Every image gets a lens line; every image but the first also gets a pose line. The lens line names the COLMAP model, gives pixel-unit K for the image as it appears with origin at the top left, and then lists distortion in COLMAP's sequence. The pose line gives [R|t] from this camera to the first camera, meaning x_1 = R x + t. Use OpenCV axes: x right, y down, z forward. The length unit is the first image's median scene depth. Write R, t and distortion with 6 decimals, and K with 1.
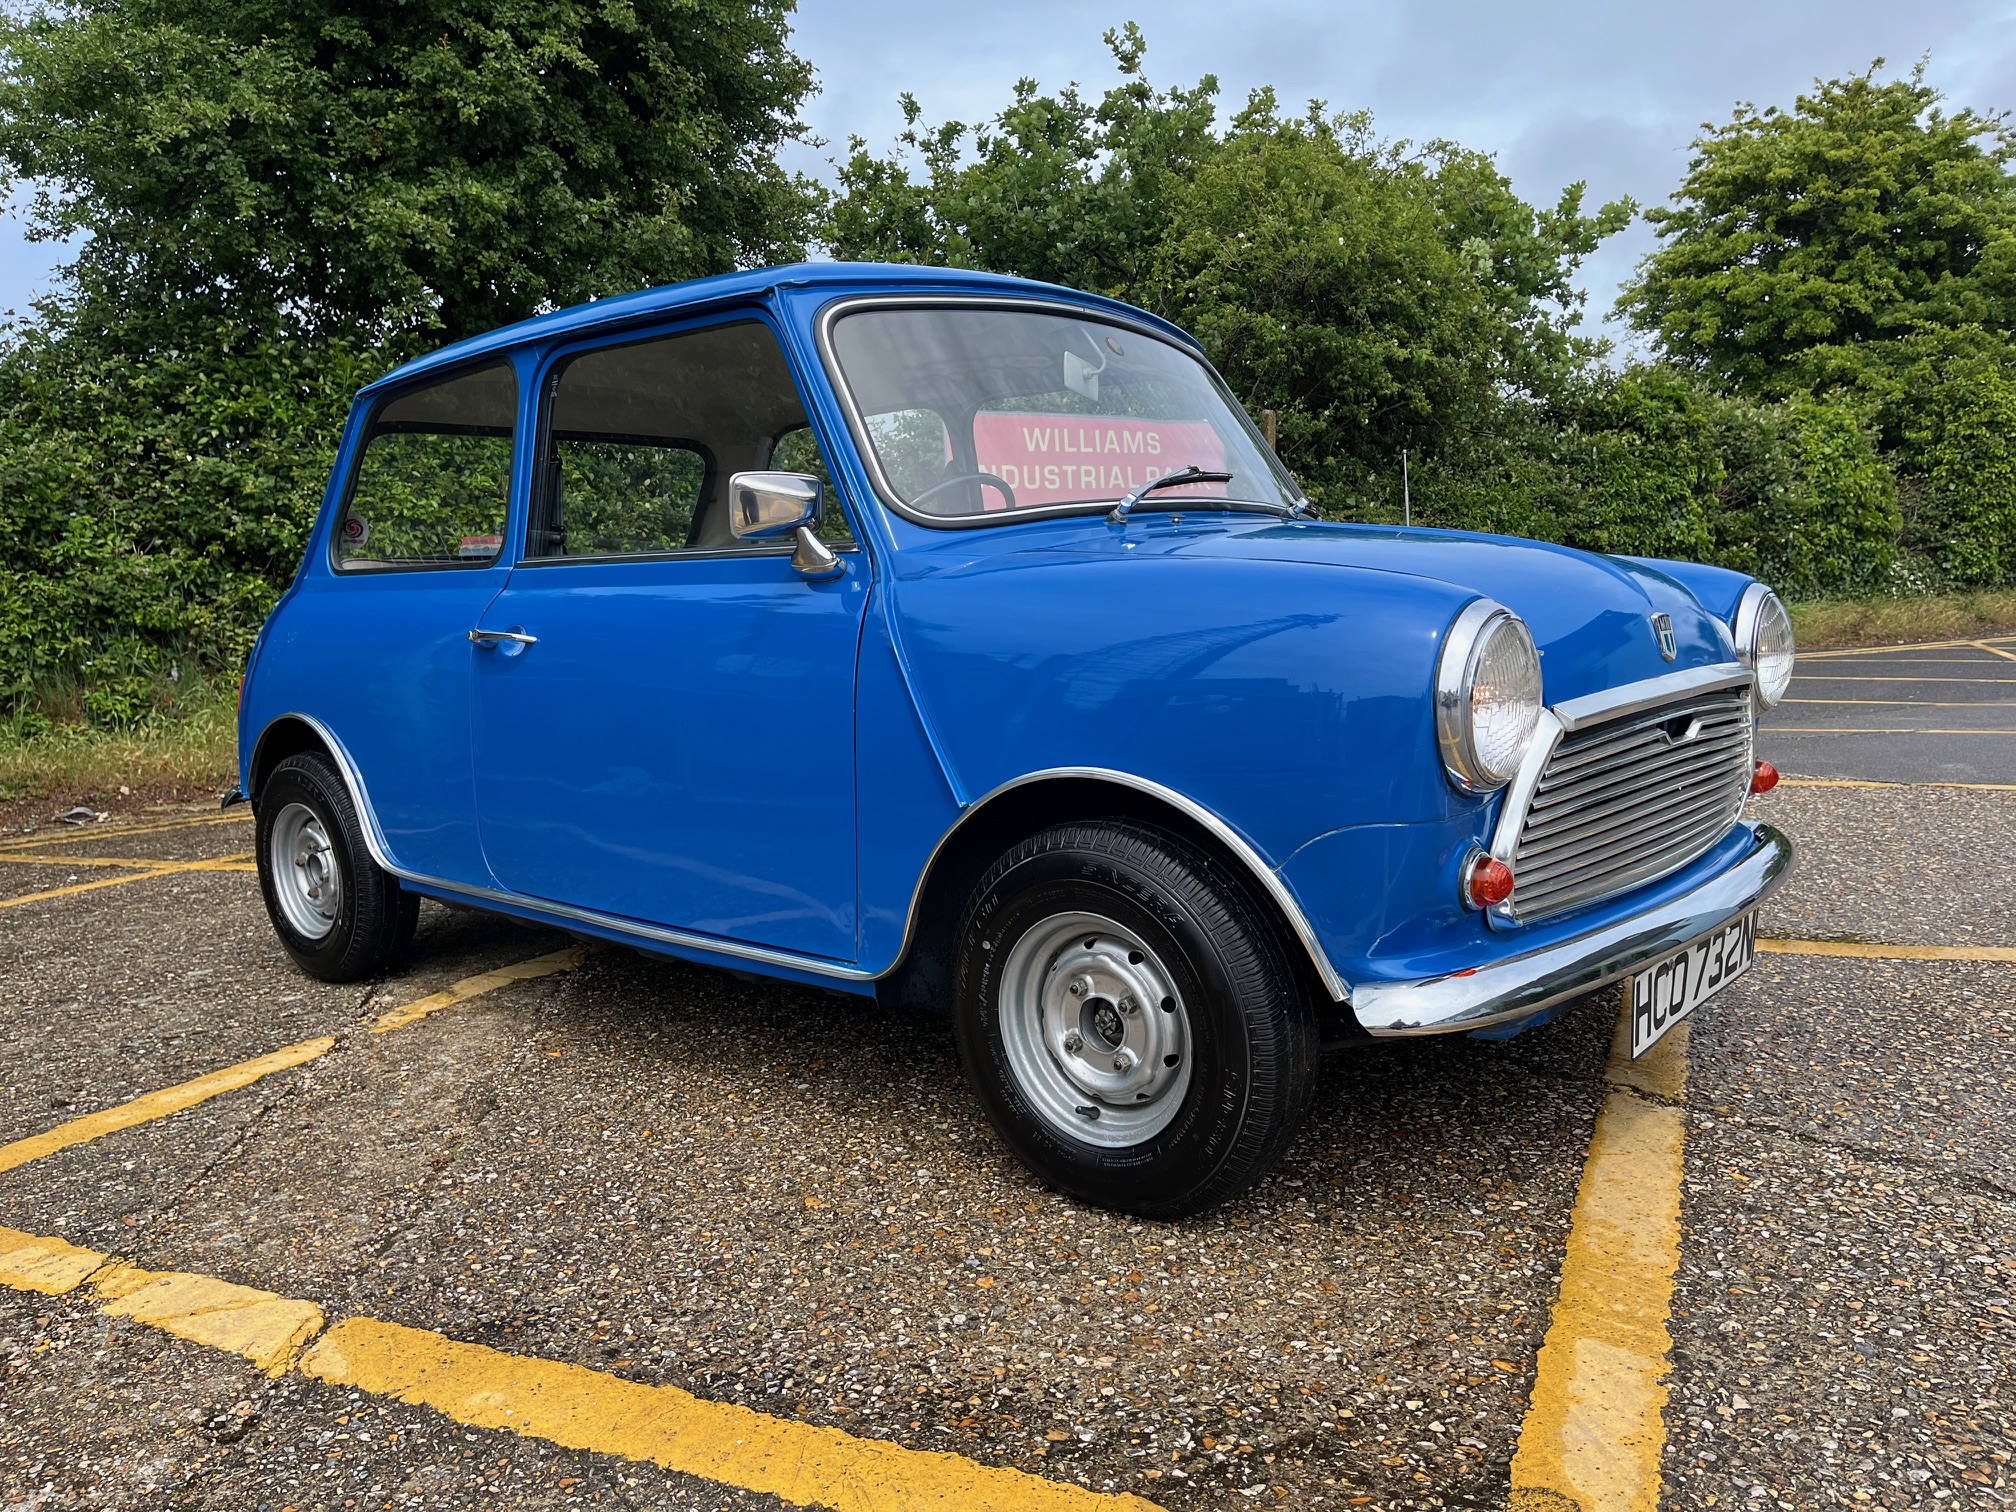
lens RADIAL K [[1512.5, 0, 1004.6], [0, 1512.5, 772.9], [0, 0, 1]] dist [0.064786, -0.091379]
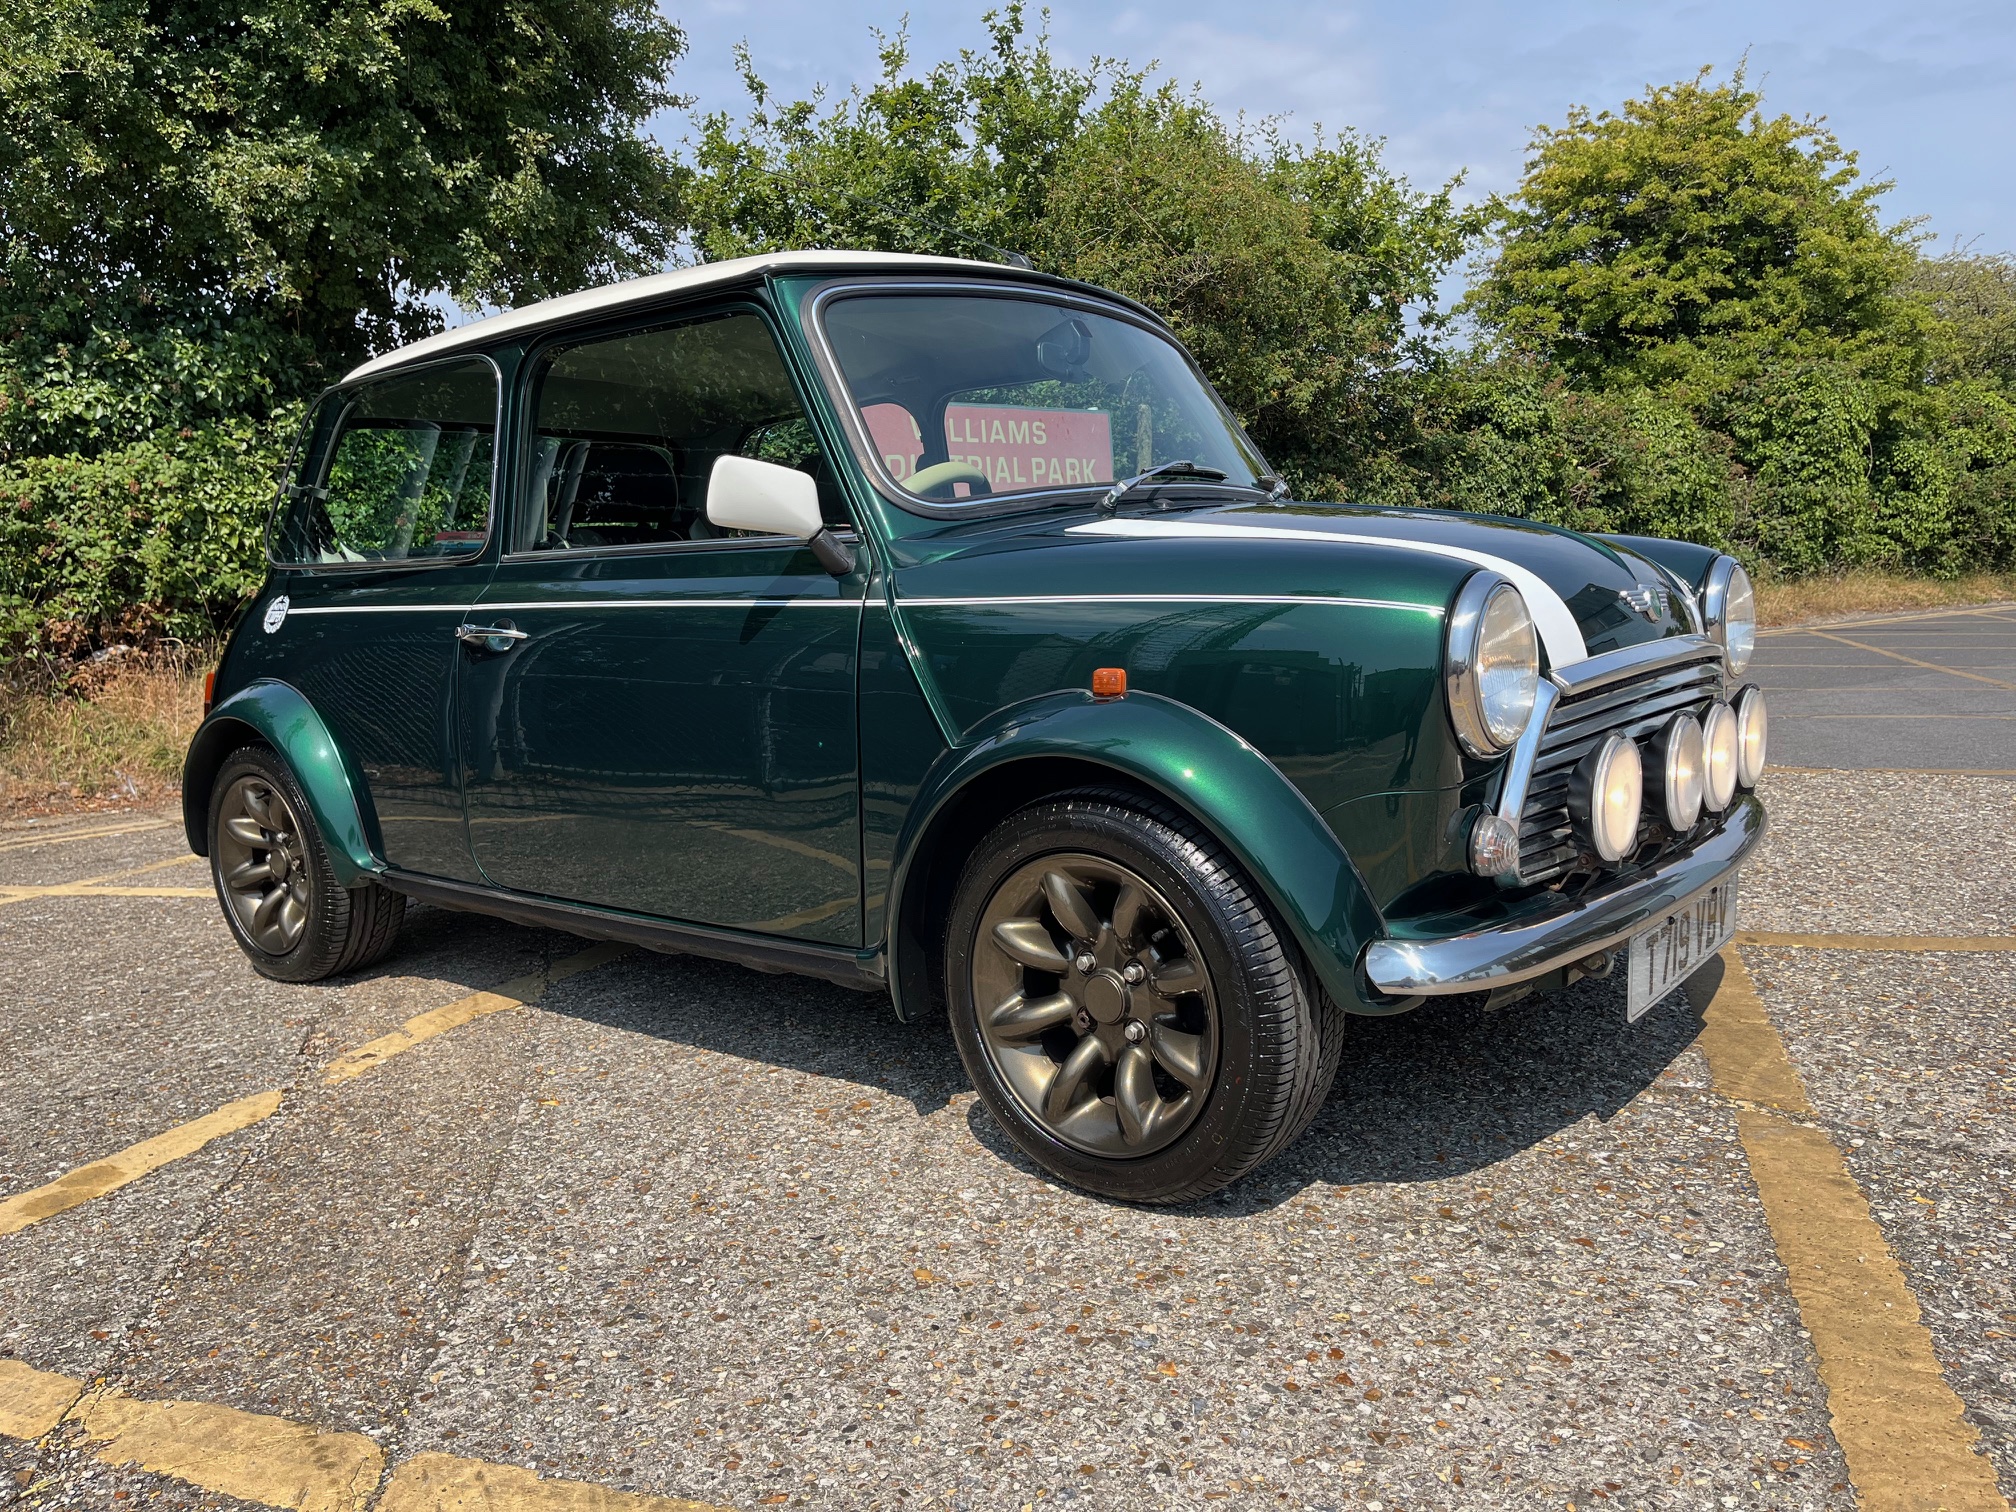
lens RADIAL K [[1512.5, 0, 995.7], [0, 1512.5, 780.7], [0, 0, 1]] dist [0.064786, -0.091379]
pose [[0.994962, -0.016860, 0.098827, -0.165276], [0.016025, 0.999829, 0.009234, -0.009189], [-0.098965, -0.007604, 0.995062, 0.127337]]
